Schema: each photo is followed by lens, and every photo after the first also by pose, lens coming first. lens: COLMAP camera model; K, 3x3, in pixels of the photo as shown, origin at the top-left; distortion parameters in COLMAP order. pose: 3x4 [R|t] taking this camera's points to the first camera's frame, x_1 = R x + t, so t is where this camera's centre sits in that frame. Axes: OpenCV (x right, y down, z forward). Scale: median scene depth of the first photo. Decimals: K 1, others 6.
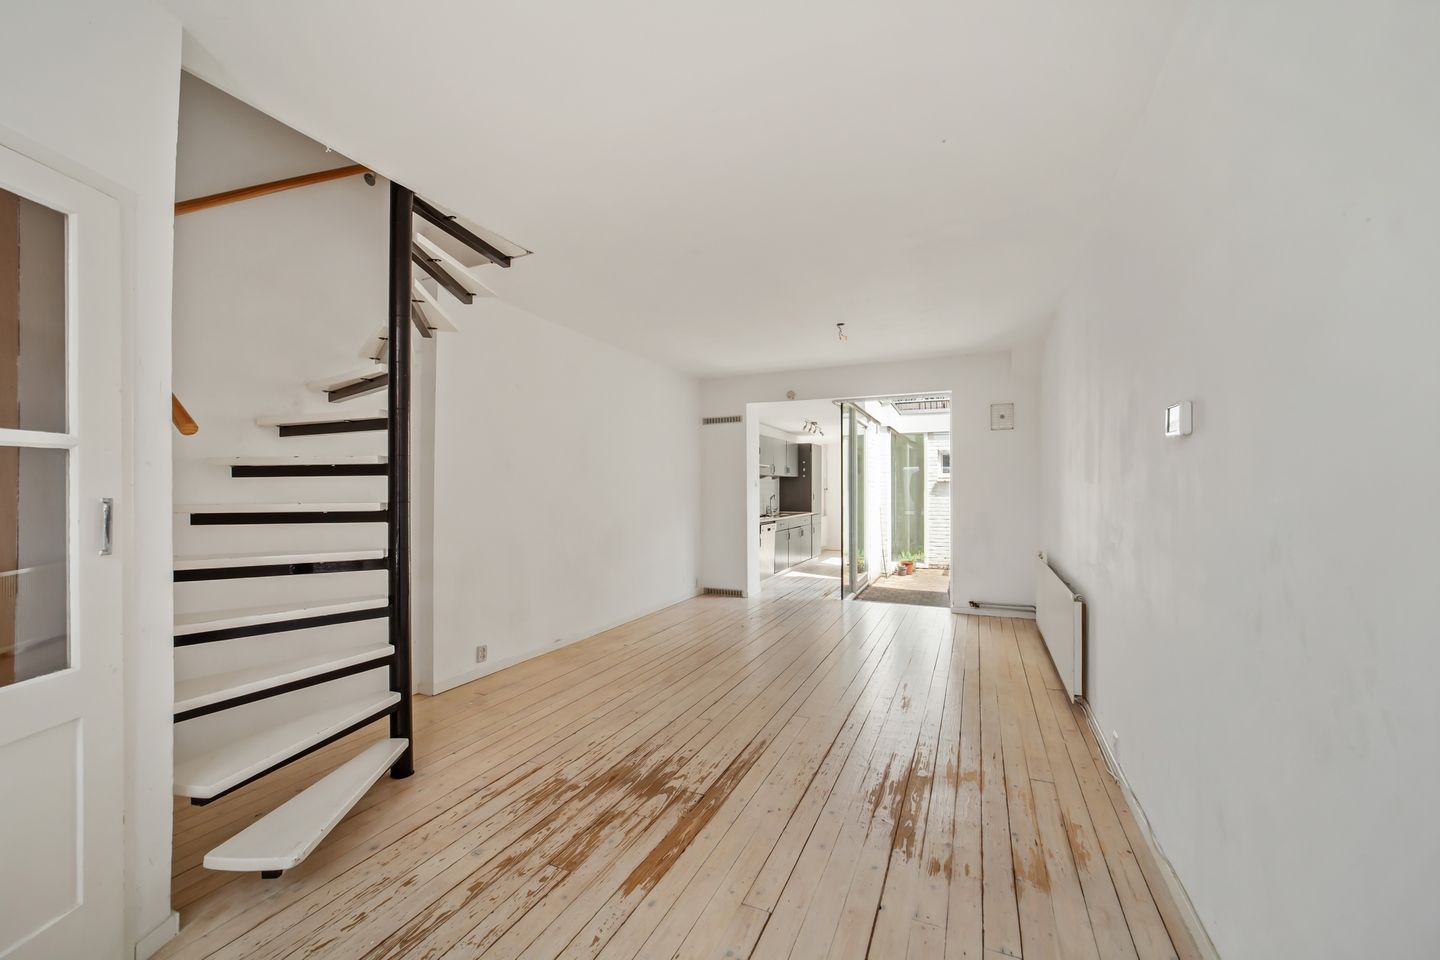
lens RADIAL K [[579.1, 0, 711.7], [0, 579.1, 483.9], [0, 0, 1]] dist [-0.017385, 0.001316]
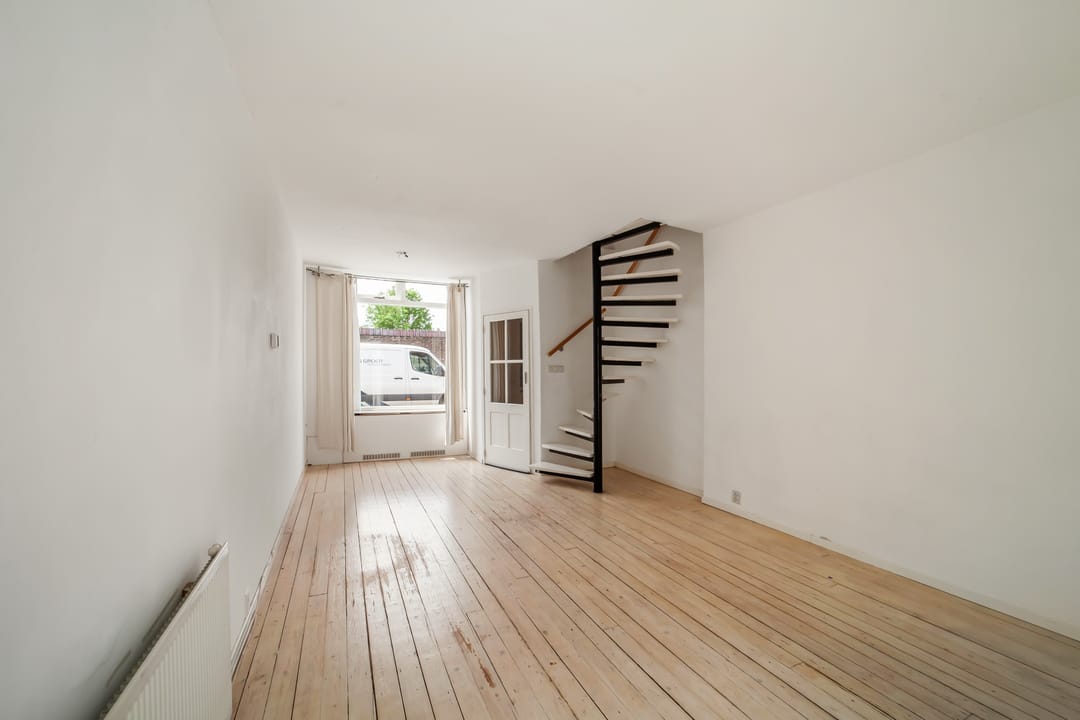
lens RADIAL K [[434.3, 0, 528.2], [0, 434.3, 370.8], [0, 0, 1]] dist [-0.017385, 0.001316]
pose [[-0.672951, 0.001674, -0.739685, 0.872812], [0.008791, 0.999945, -0.005735, 0.016041], [0.739635, -0.010362, -0.672929, 1.799669]]
